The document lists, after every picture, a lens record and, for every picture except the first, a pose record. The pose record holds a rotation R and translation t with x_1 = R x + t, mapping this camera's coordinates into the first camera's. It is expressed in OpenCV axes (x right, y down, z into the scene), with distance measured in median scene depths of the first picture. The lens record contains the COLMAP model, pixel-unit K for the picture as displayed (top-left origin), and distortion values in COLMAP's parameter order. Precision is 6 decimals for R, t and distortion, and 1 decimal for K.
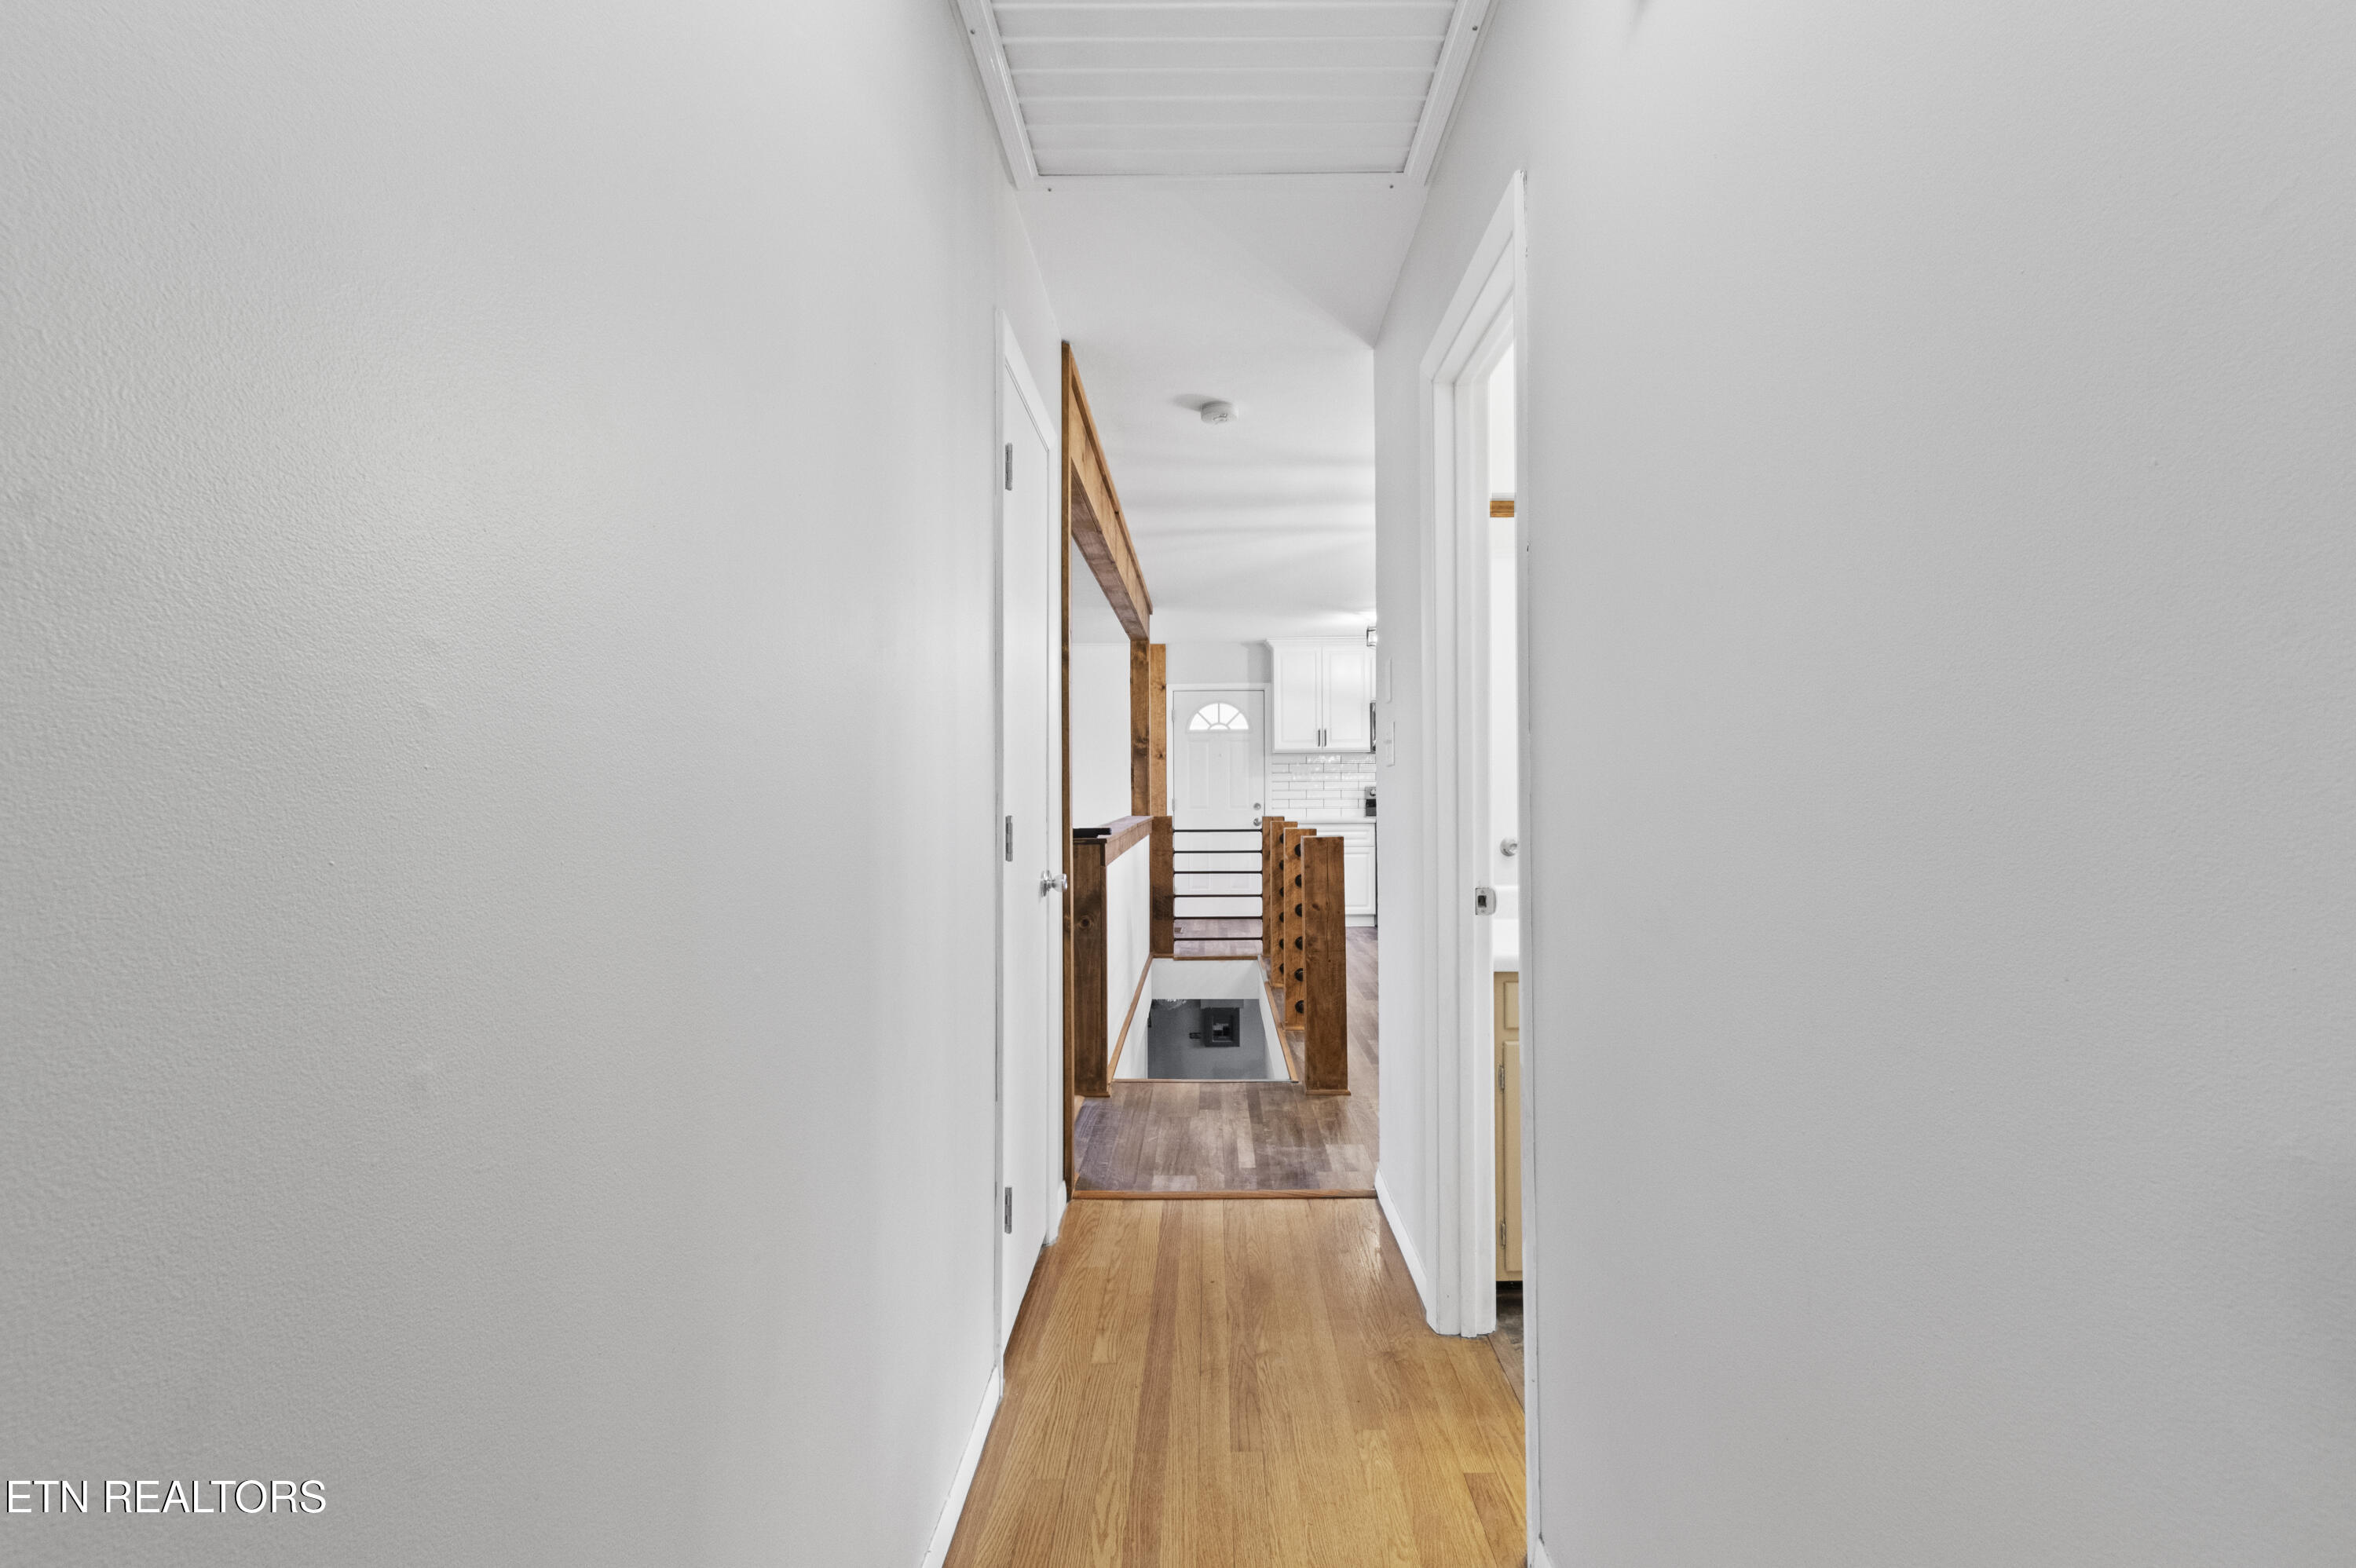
lens RADIAL K [[1021.7, 0, 1196.4], [0, 1021.7, 791.5], [0, 0, 1]] dist [-0.000029, -0.001870]
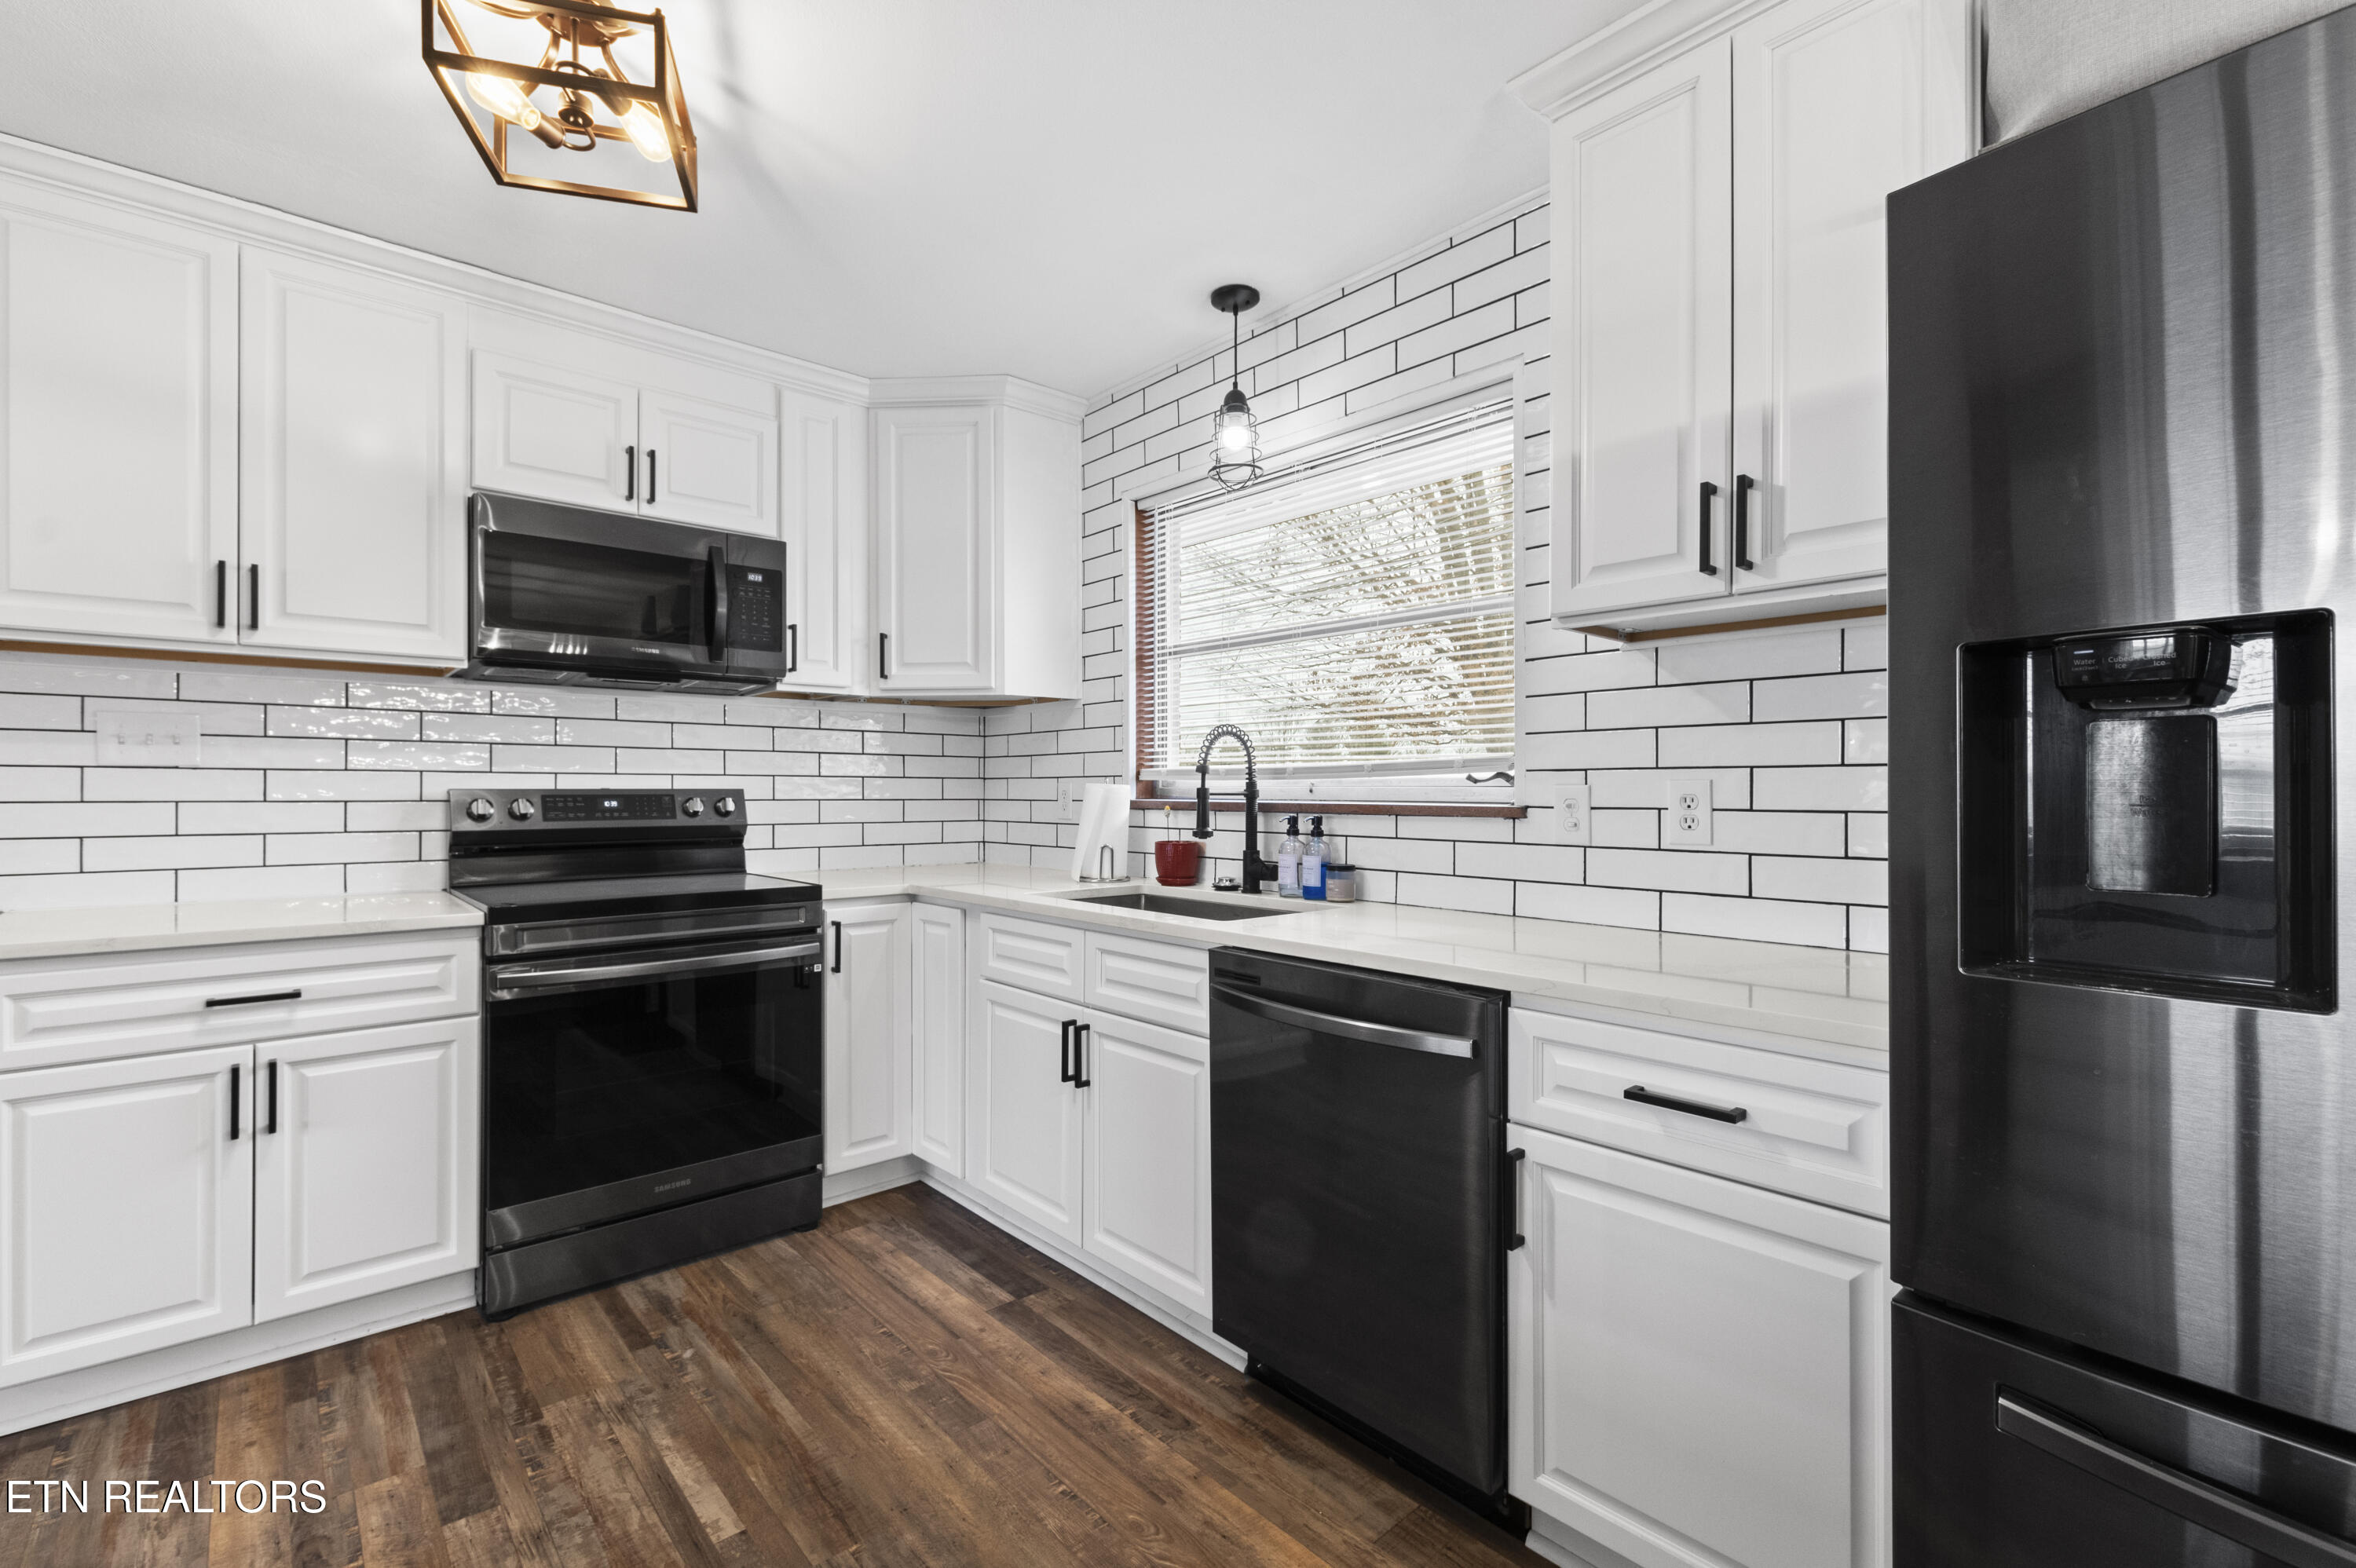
lens RADIAL K [[1021.7, 0, 1131.0], [0, 1021.7, 810.1], [0, 0, 1]] dist [-0.000029, -0.001870]
pose [[0.773405, -0.007537, 0.633868, 0.129996], [0.001768, 0.999951, 0.009733, -0.001404], [-0.633910, -0.006406, 0.773380, 0.635261]]
